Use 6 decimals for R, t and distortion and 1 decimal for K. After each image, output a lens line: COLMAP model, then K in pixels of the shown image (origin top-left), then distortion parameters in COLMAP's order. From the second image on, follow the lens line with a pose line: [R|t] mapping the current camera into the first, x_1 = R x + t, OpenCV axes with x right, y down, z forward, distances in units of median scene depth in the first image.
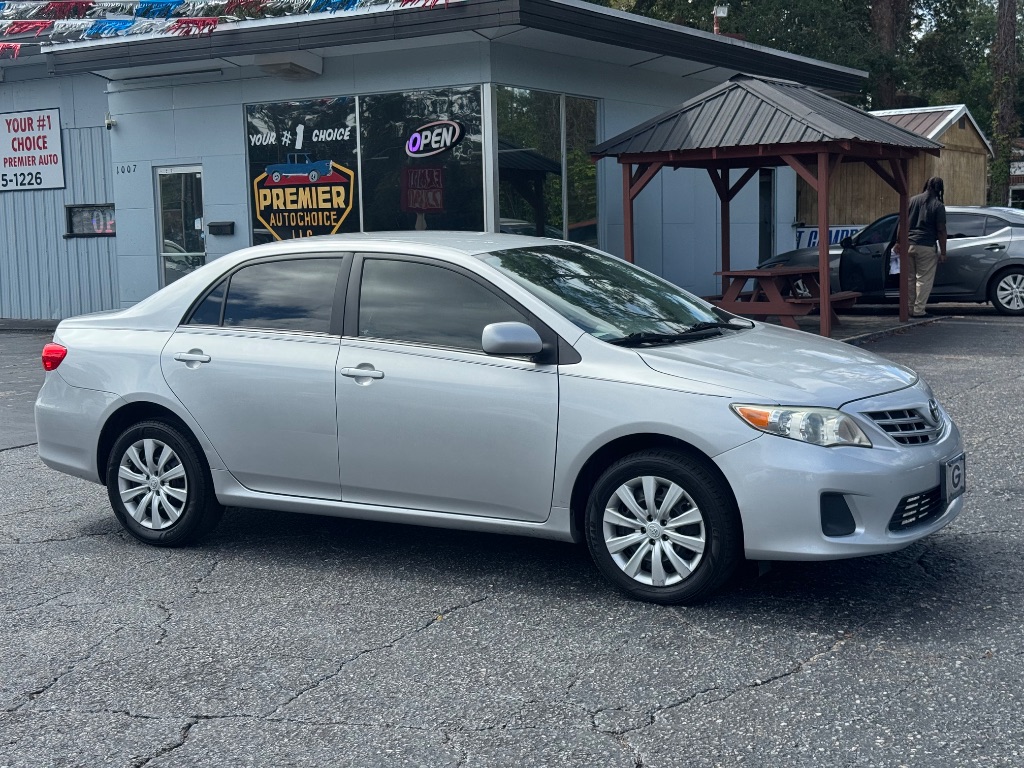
lens RADIAL K [[1414.9, 0, 518.8], [0, 1414.9, 384.4], [0, 0, 1]] dist [0.107675, 0.000000]
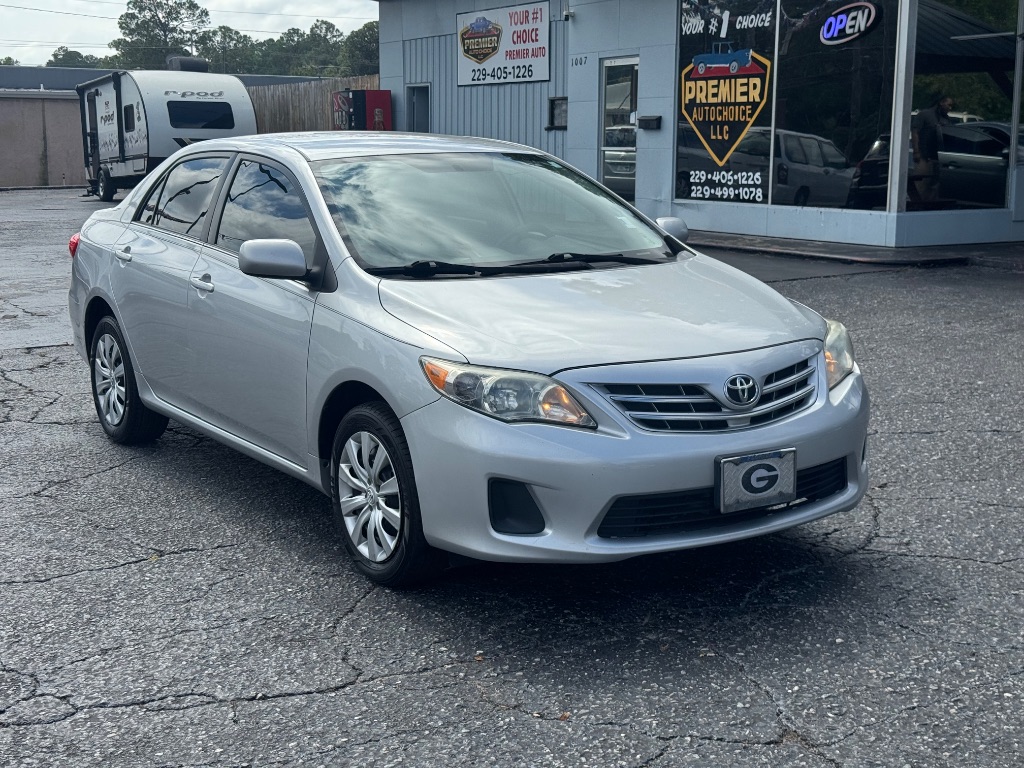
lens RADIAL K [[1414.9, 0, 508.5], [0, 1414.9, 392.8], [0, 0, 1]] dist [0.107675, 0.000000]
pose [[0.888573, 0.106322, -0.446244, 0.183980], [-0.070360, 0.992848, 0.096453, -0.015595], [0.453308, -0.054308, 0.889698, 0.096994]]
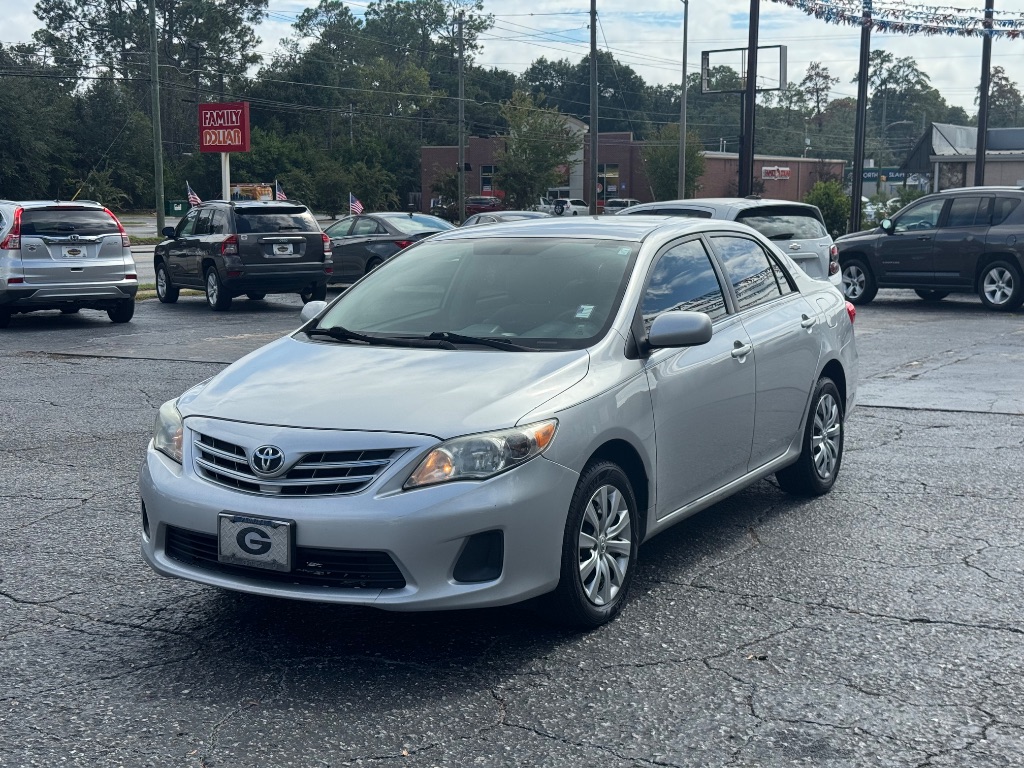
lens RADIAL K [[1414.9, 0, 505.4], [0, 1414.9, 376.5], [0, 0, 1]] dist [0.107675, 0.000000]
pose [[-0.004305, 0.153962, -0.988067, 0.393647], [-0.101234, 0.982933, 0.153603, -0.061053], [0.994853, 0.100688, 0.011355, 0.400655]]
